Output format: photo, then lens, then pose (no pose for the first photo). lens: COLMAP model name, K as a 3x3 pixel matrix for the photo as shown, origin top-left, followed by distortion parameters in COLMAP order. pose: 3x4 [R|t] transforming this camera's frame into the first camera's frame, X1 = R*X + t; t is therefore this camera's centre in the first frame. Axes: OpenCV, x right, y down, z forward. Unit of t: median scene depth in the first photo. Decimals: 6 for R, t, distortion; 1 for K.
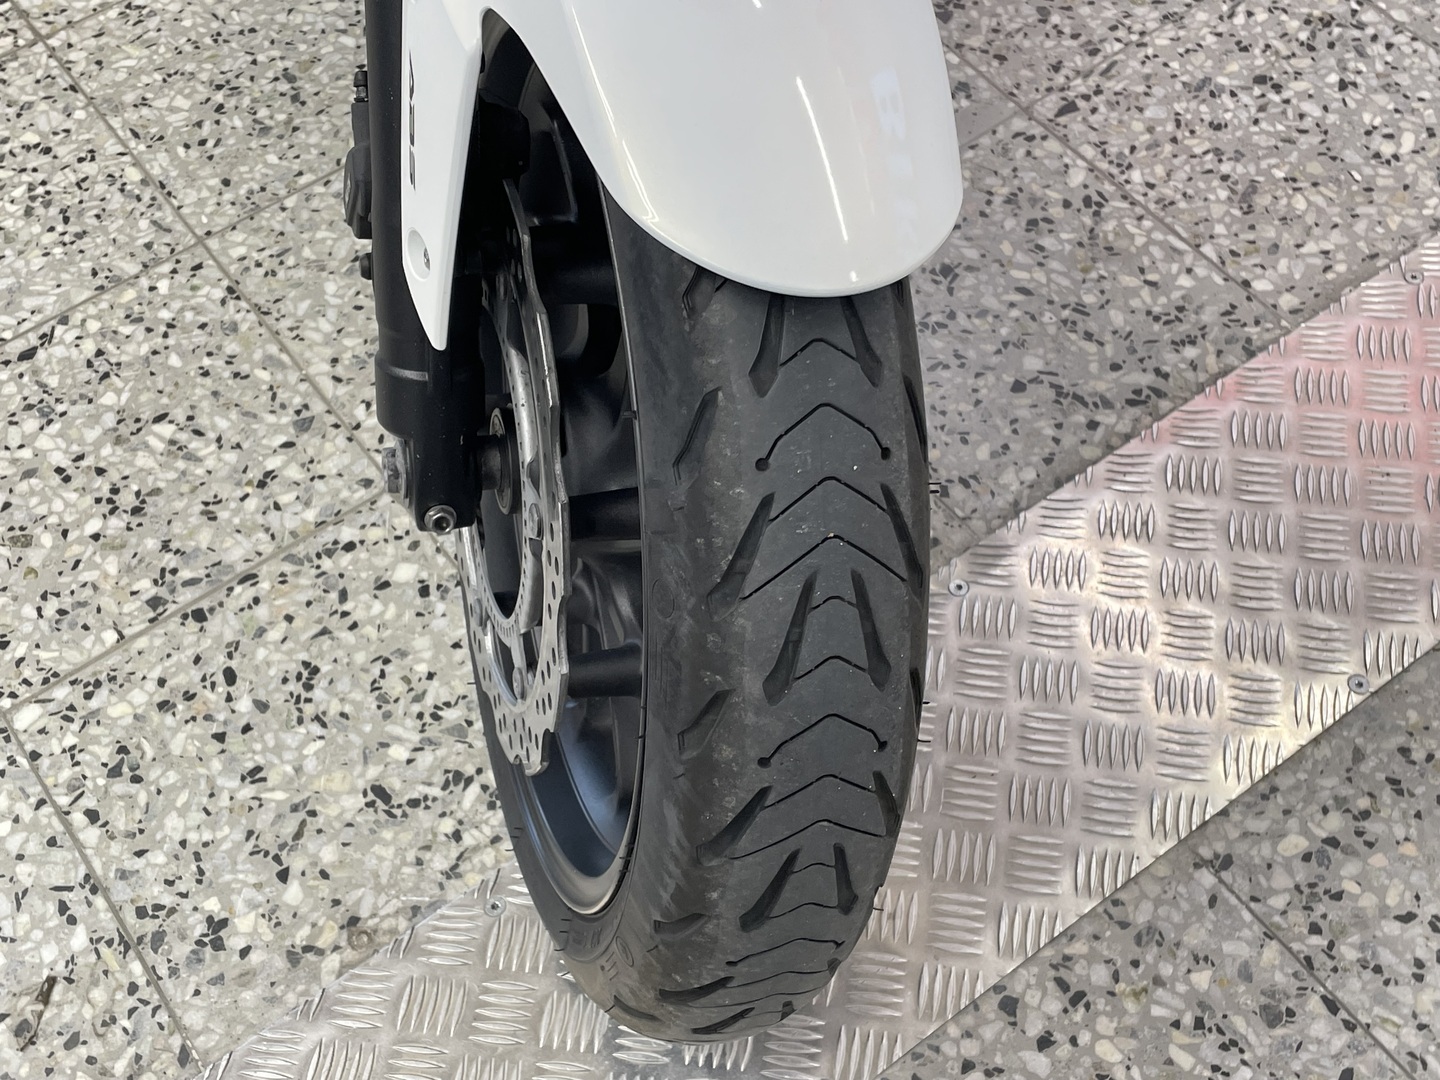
lens RADIAL K [[1772.3, 0, 723.9], [0, 1772.3, 530.9], [0, 0, 1]] dist [0.059989, 0.000000]
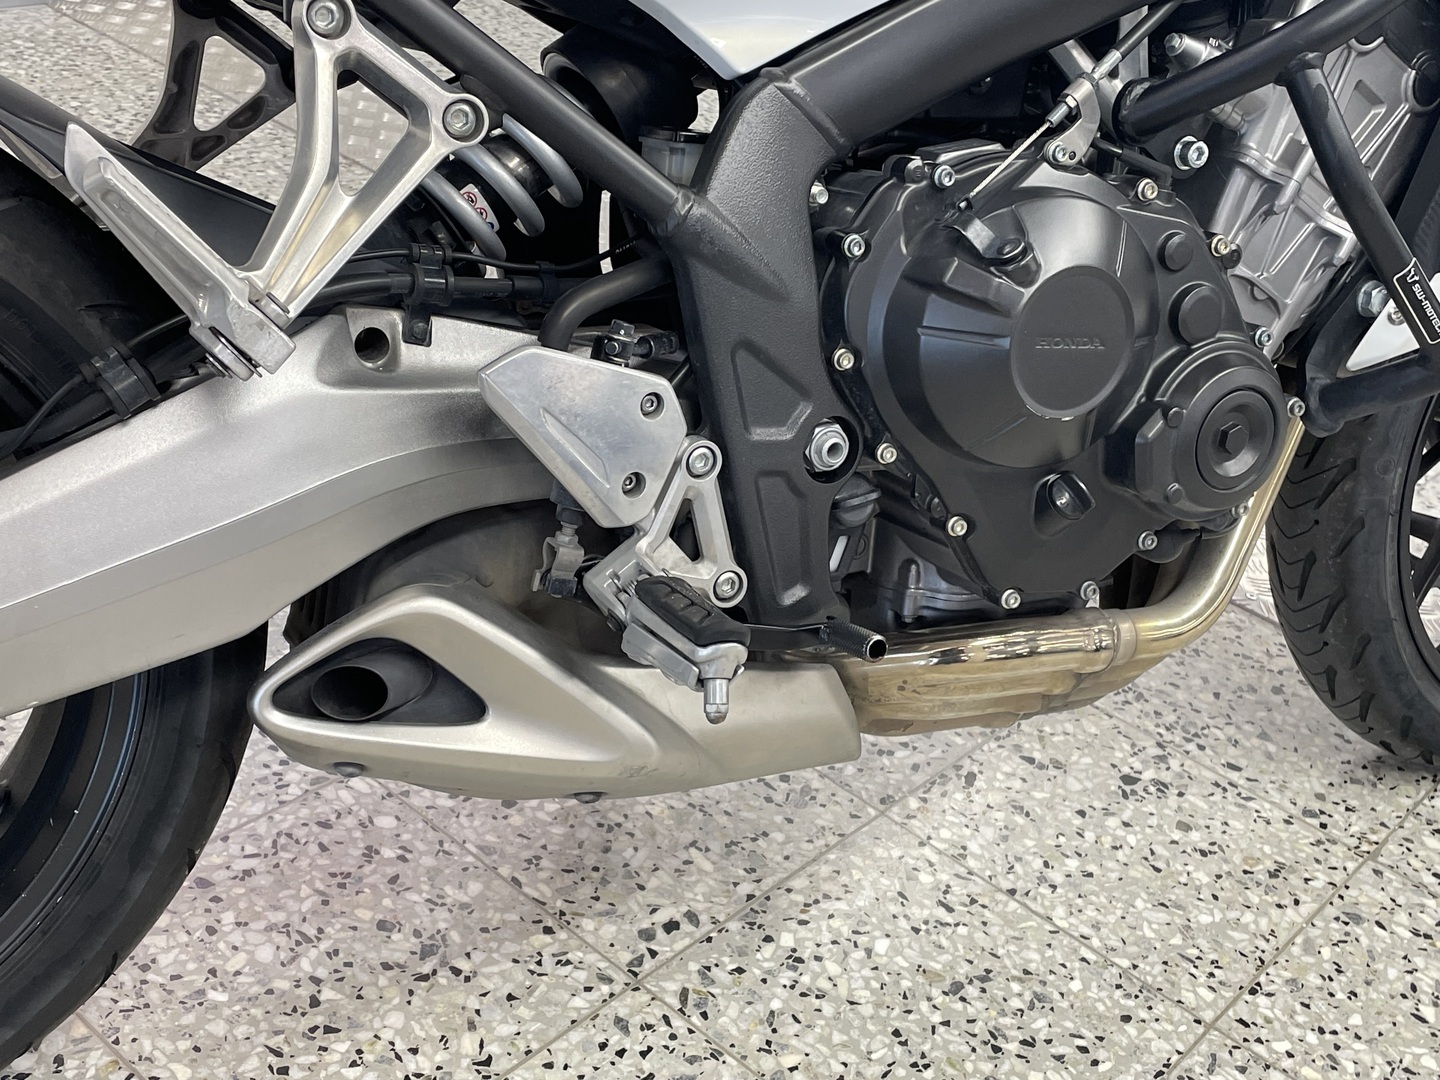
lens RADIAL K [[1772.3, 0, 707.0], [0, 1772.3, 535.1], [0, 0, 1]] dist [0.059989, 0.000000]
pose [[-0.228862, -0.475229, 0.849576, -0.921226], [0.719848, 0.504895, 0.476340, -0.941088], [-0.655317, 0.720582, 0.226541, 0.800153]]
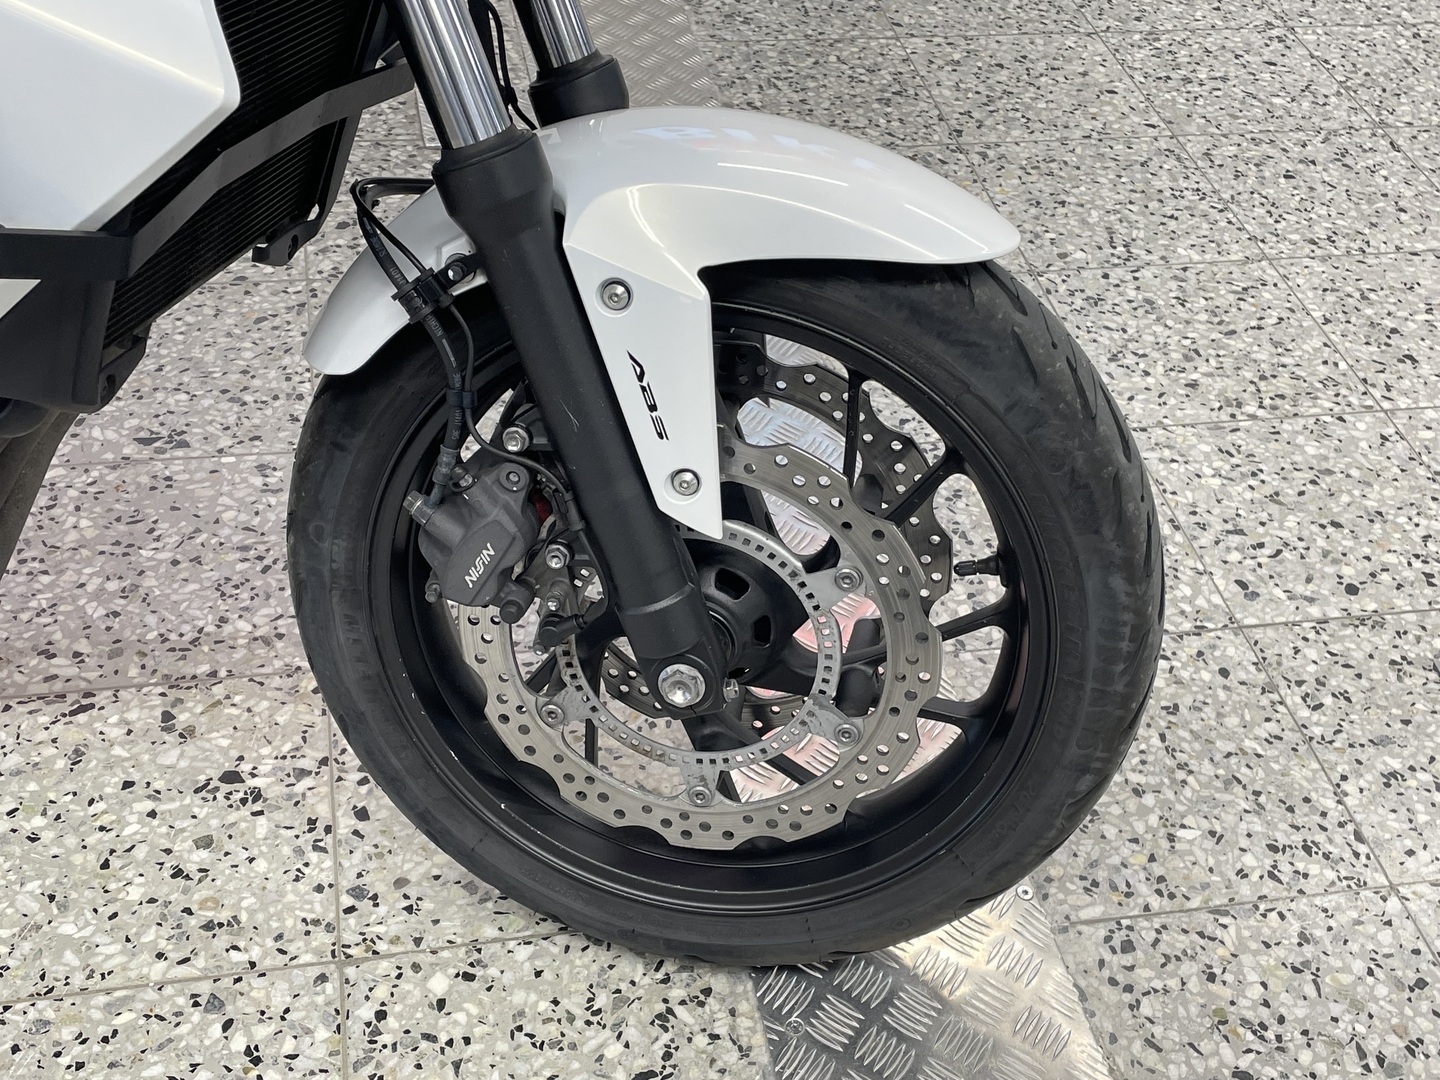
lens RADIAL K [[1772.3, 0, 733.8], [0, 1772.3, 543.4], [0, 0, 1]] dist [0.059989, 0.000000]
pose [[0.412766, -0.540891, 0.732844, -0.663273], [0.701686, 0.701827, 0.122781, -0.149546], [-0.580742, 0.463547, 0.669226, 0.063805]]
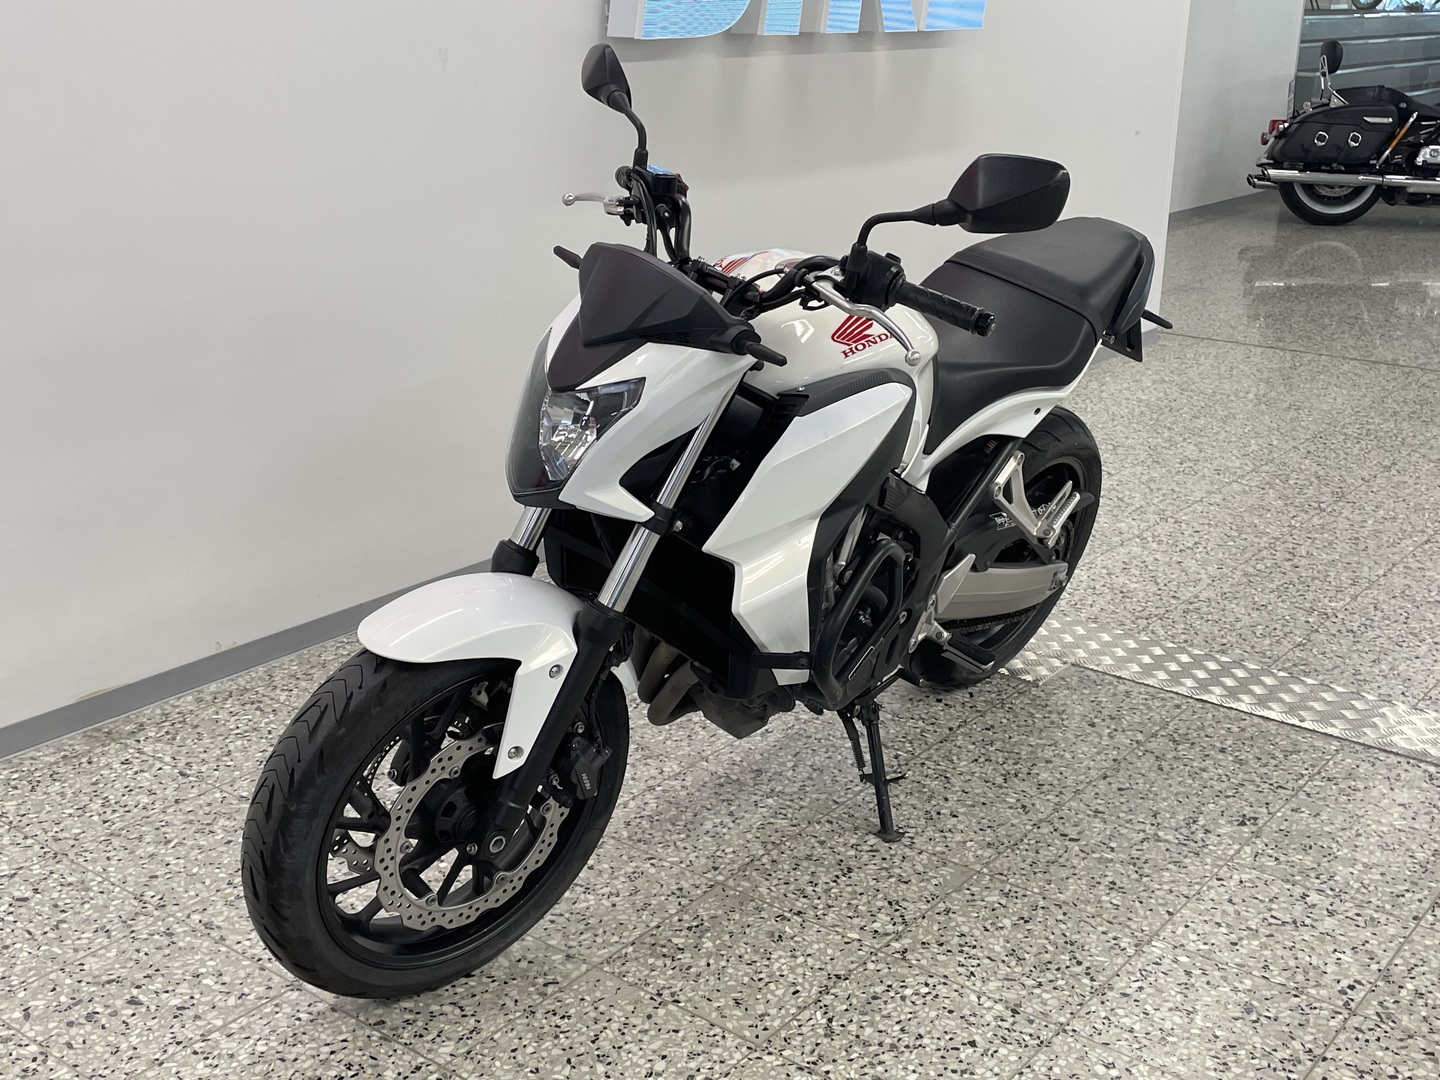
lens RADIAL K [[1676.6, 0, 725.4], [0, 1676.6, 503.9], [0, 0, 1]] dist [0.049078, 0.000000]
pose [[-0.275886, -0.244728, 0.929513, -1.562128], [0.801949, 0.474494, 0.362951, -1.813462], [-0.529873, 0.845555, 0.065354, 0.978373]]
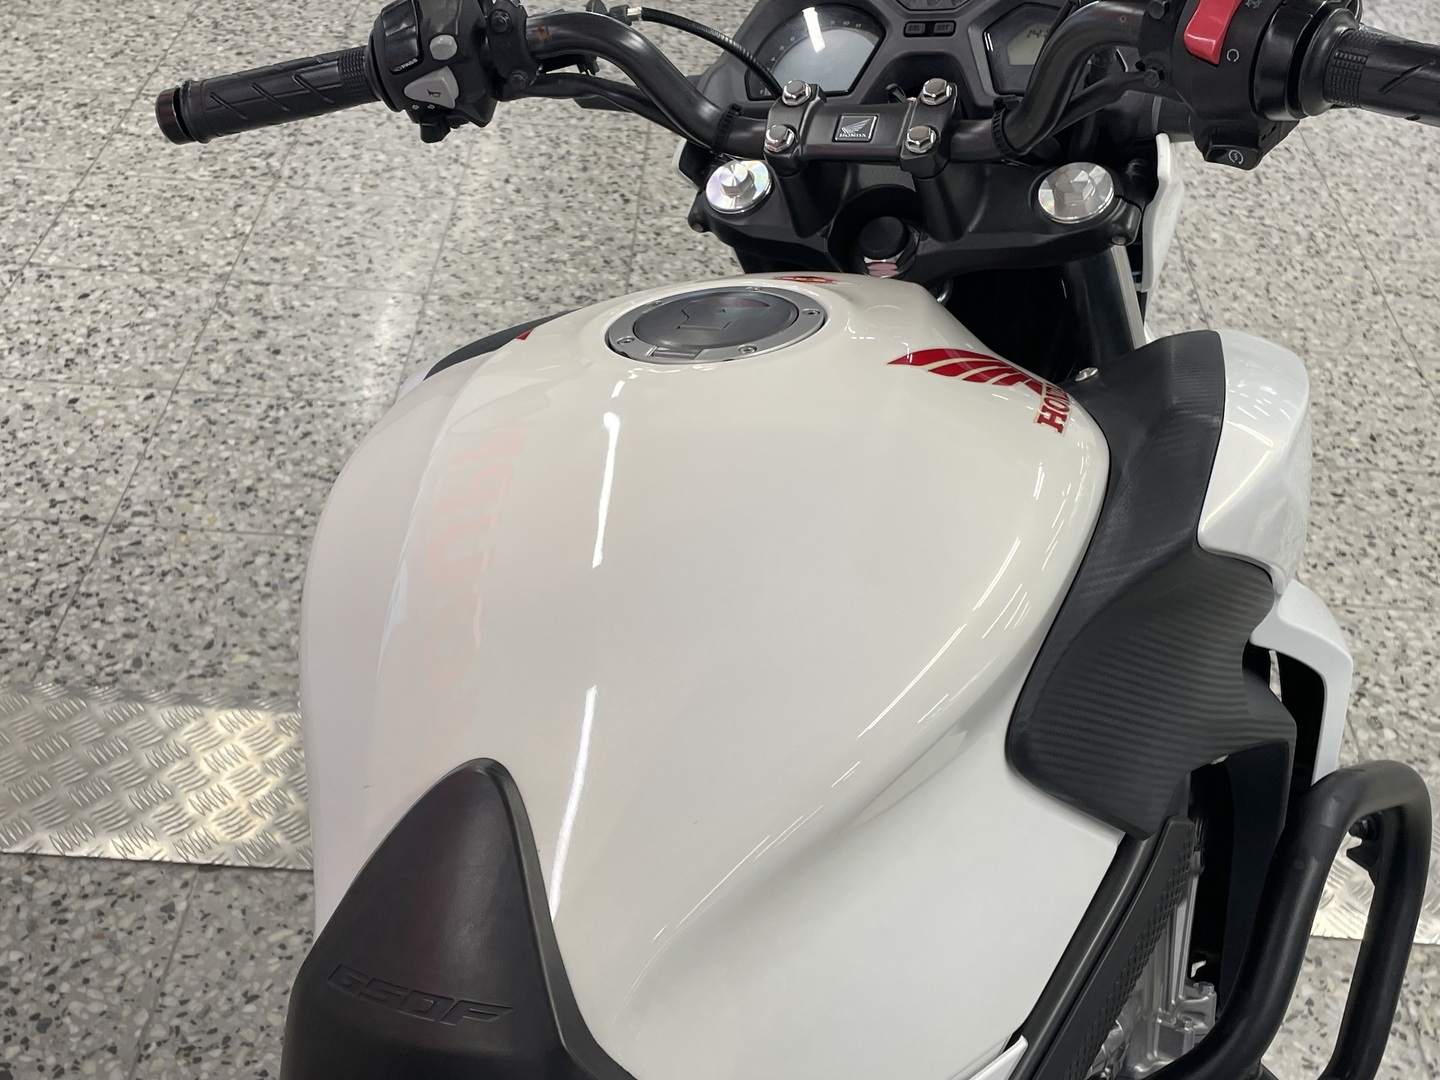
lens RADIAL K [[1772.3, 0, 709.8], [0, 1772.3, 535.8], [0, 0, 1]] dist [0.059989, 0.000000]
pose [[-0.786283, -0.381055, 0.486370, -0.353925], [0.505340, 0.056326, 0.861080, -1.168492], [-0.355514, 0.922835, 0.148274, 0.467343]]
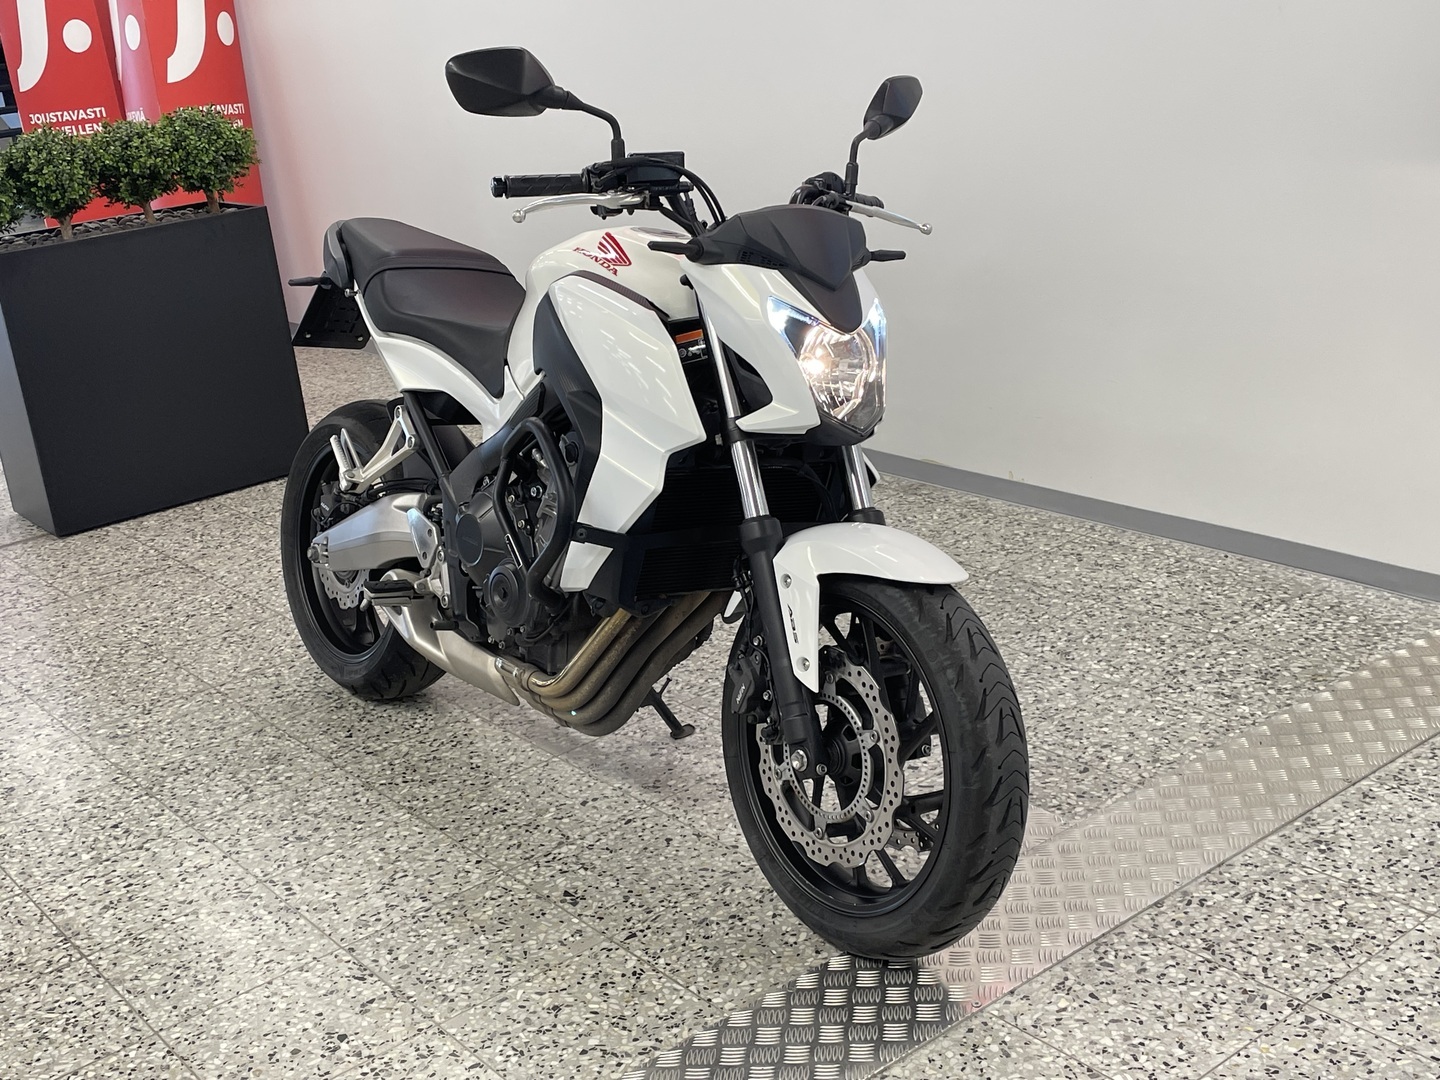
lens RADIAL K [[1772.3, 0, 707.0], [0, 1772.3, 550.9], [0, 0, 1]] dist [0.059989, 0.000000]
pose [[0.997871, -0.064081, 0.012131, 0.289144], [0.058161, 0.790179, -0.610111, 0.618544], [0.029510, 0.609517, 0.792223, -0.764800]]
